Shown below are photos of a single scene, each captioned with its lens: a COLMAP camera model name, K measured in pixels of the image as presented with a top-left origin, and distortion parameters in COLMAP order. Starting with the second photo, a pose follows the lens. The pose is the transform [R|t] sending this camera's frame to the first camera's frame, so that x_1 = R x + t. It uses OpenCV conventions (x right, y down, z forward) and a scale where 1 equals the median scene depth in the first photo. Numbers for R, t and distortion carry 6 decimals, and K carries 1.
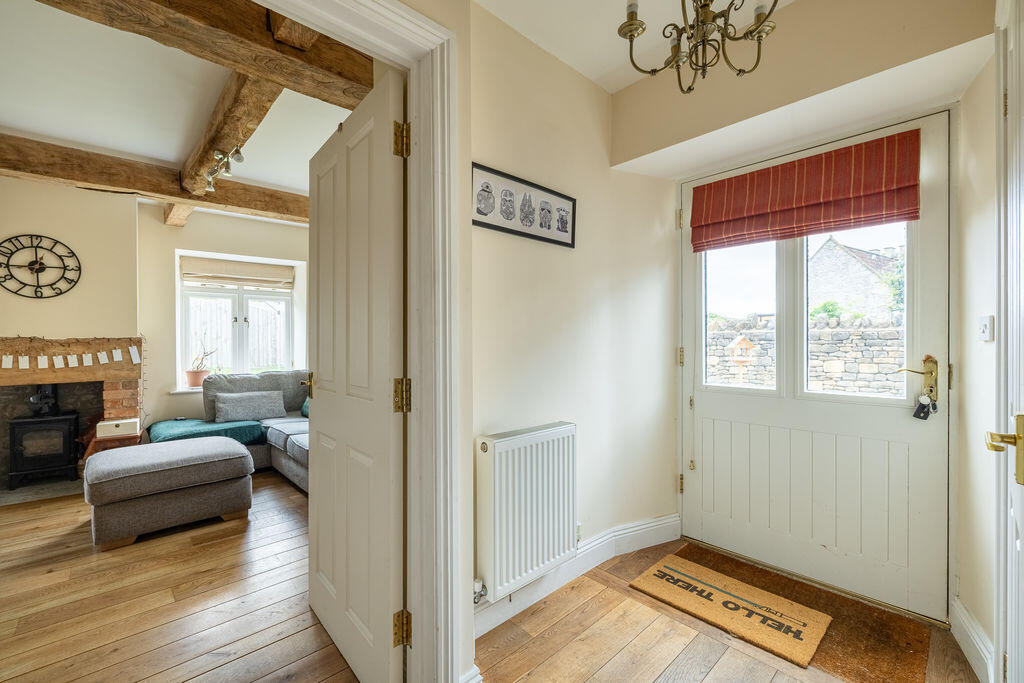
lens RADIAL K [[429.2, 0, 517.4], [0, 429.2, 343.1], [0, 0, 1]] dist [-0.000321, -0.002413]
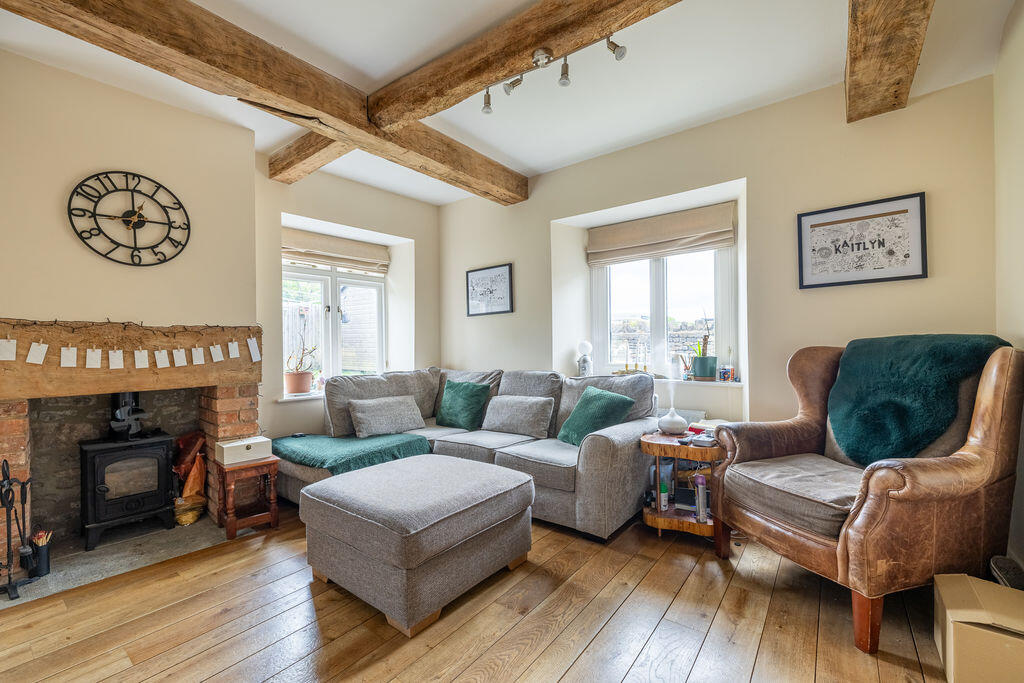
lens RADIAL K [[429.2, 0, 517.3], [0, 429.2, 346.9], [0, 0, 1]] dist [-0.000321, -0.002413]
pose [[0.987624, -0.006566, 0.156700, -0.592595], [0.007386, 0.999962, -0.004652, 0.030752], [-0.156663, 0.005751, 0.987635, 0.216179]]
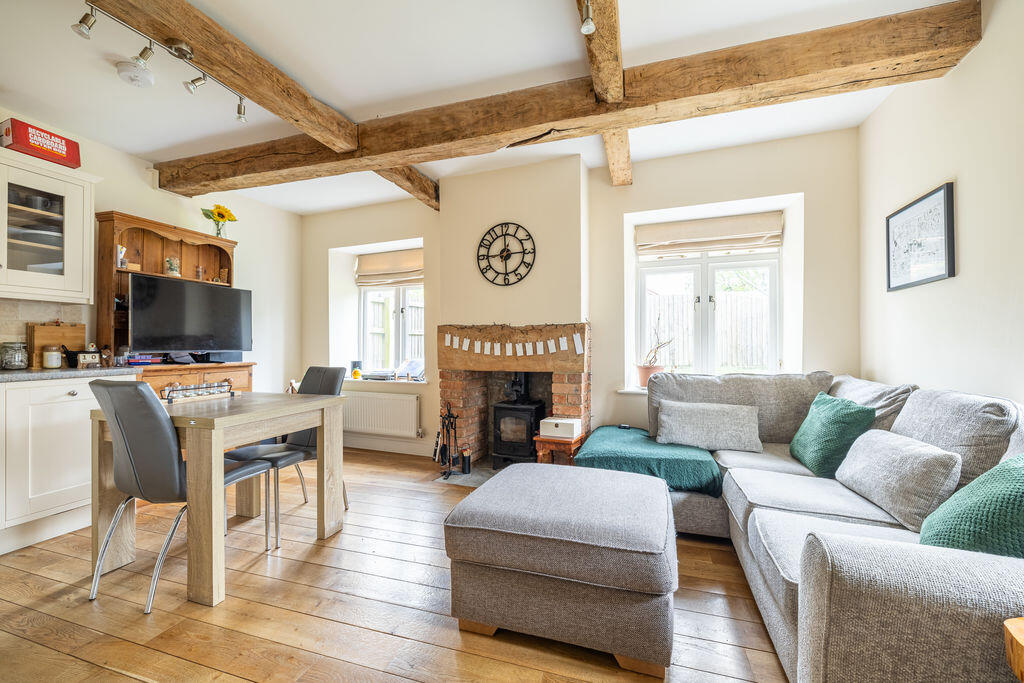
lens RADIAL K [[429.2, 0, 499.8], [0, 429.2, 342.2], [0, 0, 1]] dist [-0.000321, -0.002413]
pose [[0.456581, 0.002546, -0.889678, -0.218859], [-0.003559, 0.999993, 0.001035, 0.025652], [0.889675, 0.002694, 0.456587, 0.498252]]
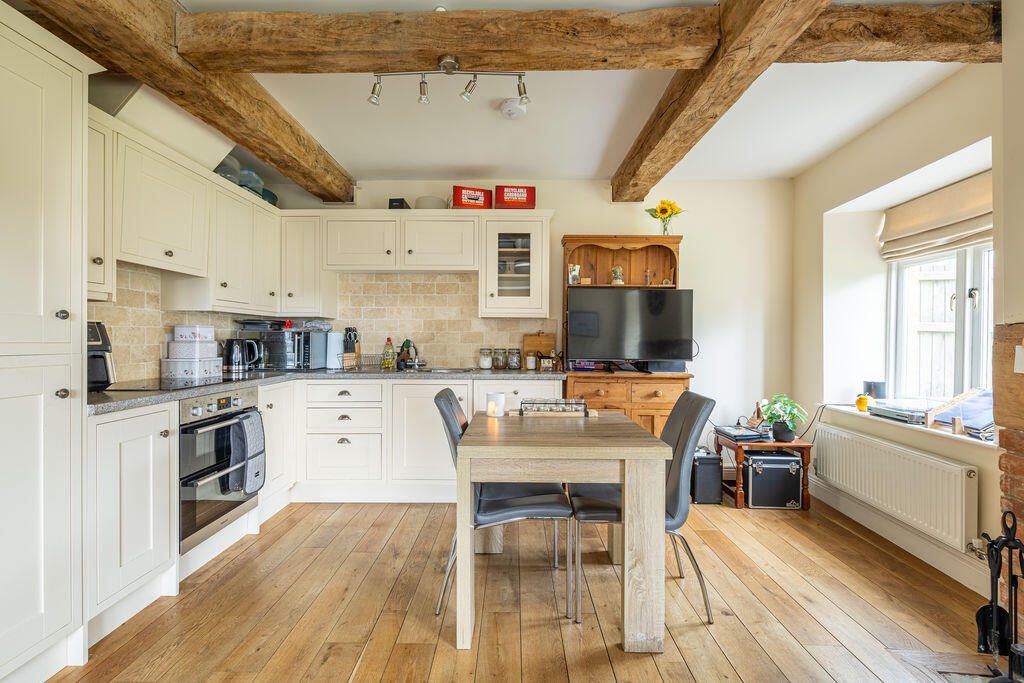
lens RADIAL K [[429.2, 0, 514.7], [0, 429.2, 339.5], [0, 0, 1]] dist [-0.000321, -0.002413]
pose [[-0.703455, 0.006087, -0.710714, -0.531425], [-0.000540, 0.999958, 0.009099, -0.001236], [0.710740, 0.006785, -0.703422, 0.794308]]
